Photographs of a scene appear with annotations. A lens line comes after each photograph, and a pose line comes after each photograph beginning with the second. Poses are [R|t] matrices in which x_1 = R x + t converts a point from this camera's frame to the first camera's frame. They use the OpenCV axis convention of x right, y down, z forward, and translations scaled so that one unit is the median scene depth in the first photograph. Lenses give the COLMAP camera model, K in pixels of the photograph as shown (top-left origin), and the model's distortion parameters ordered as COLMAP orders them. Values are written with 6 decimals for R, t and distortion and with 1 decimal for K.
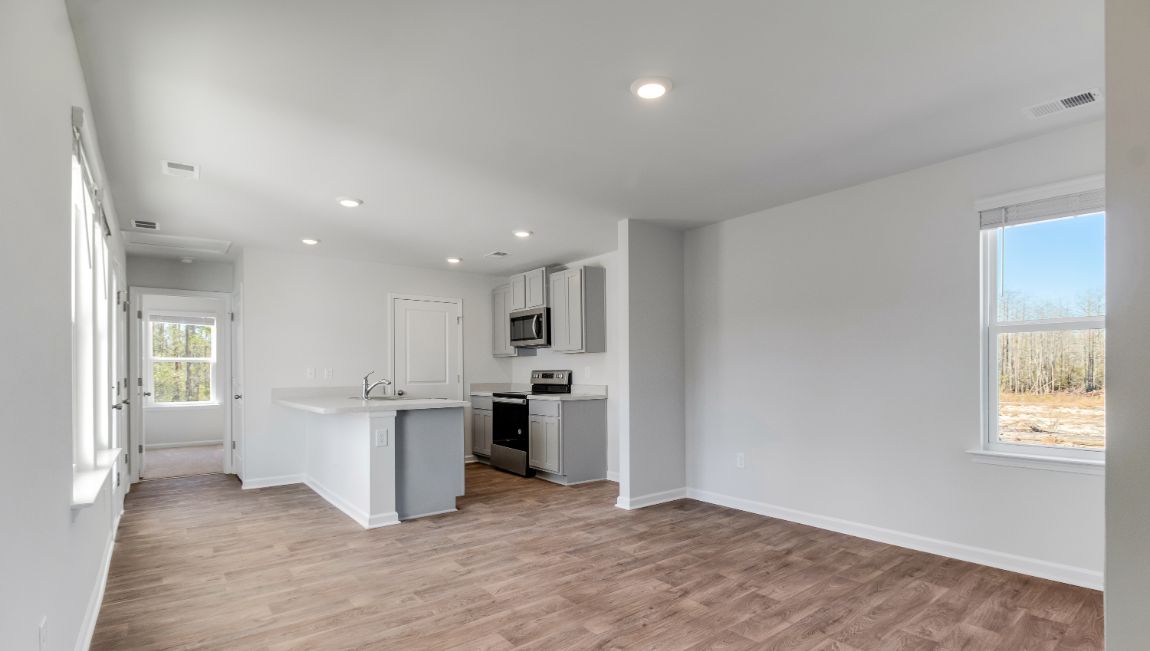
lens RADIAL K [[544.4, 0, 586.8], [0, 544.4, 381.1], [0, 0, 1]] dist [0.004836, -0.006016]
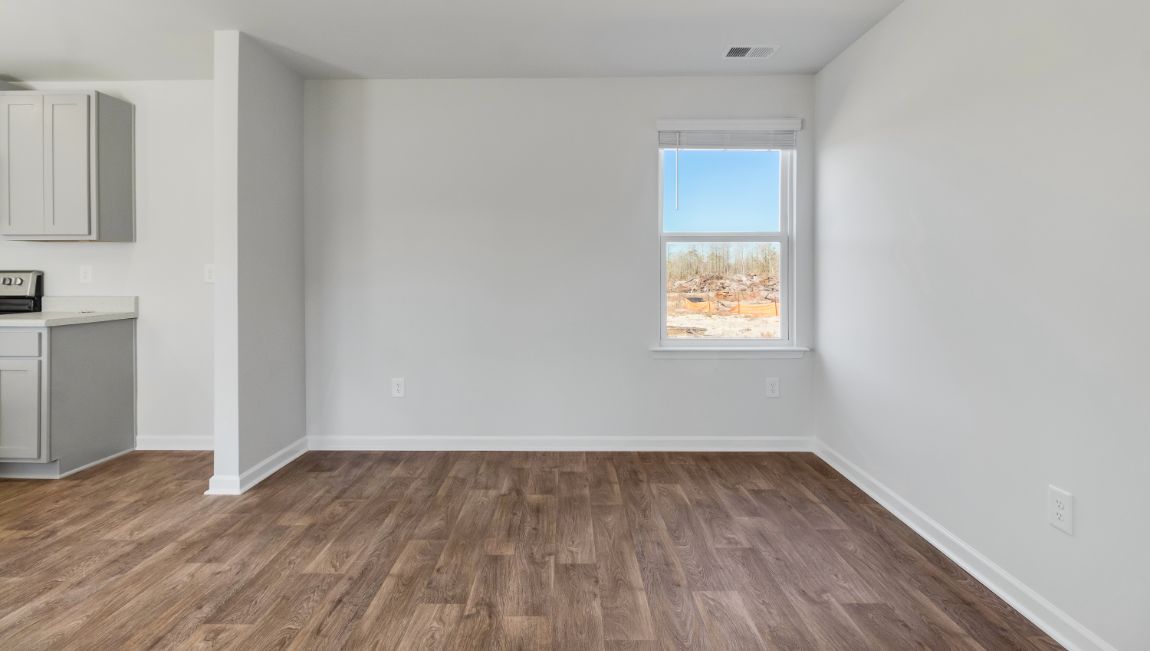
lens RADIAL K [[544.4, 0, 570.5], [0, 544.4, 276.8], [0, 0, 1]] dist [0.004836, -0.006016]
pose [[0.632589, 0.007009, 0.774456, -0.148795], [0.007525, 0.999856, -0.015196, -0.000682], [-0.774451, 0.015440, 0.632445, 0.272573]]
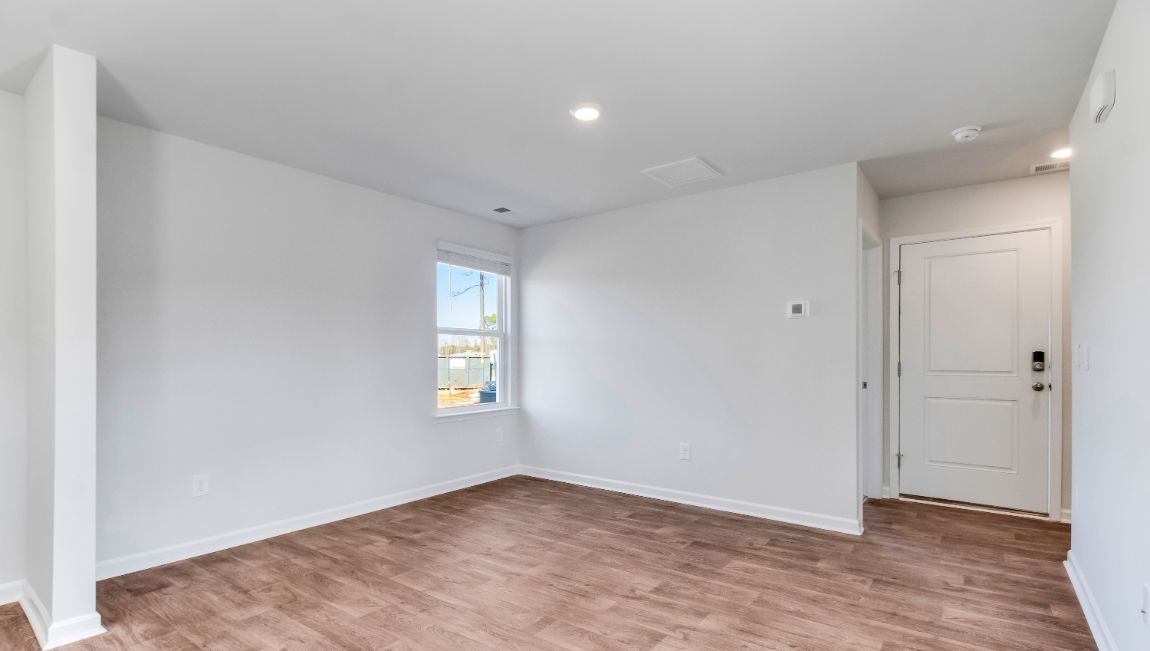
lens RADIAL K [[544.4, 0, 569.2], [0, 544.4, 367.0], [0, 0, 1]] dist [0.004836, -0.006016]
pose [[-0.254261, -0.008746, 0.967096, -0.460540], [0.018859, 0.999724, 0.013999, -0.007946], [-0.966952, 0.021798, -0.254026, 0.626416]]
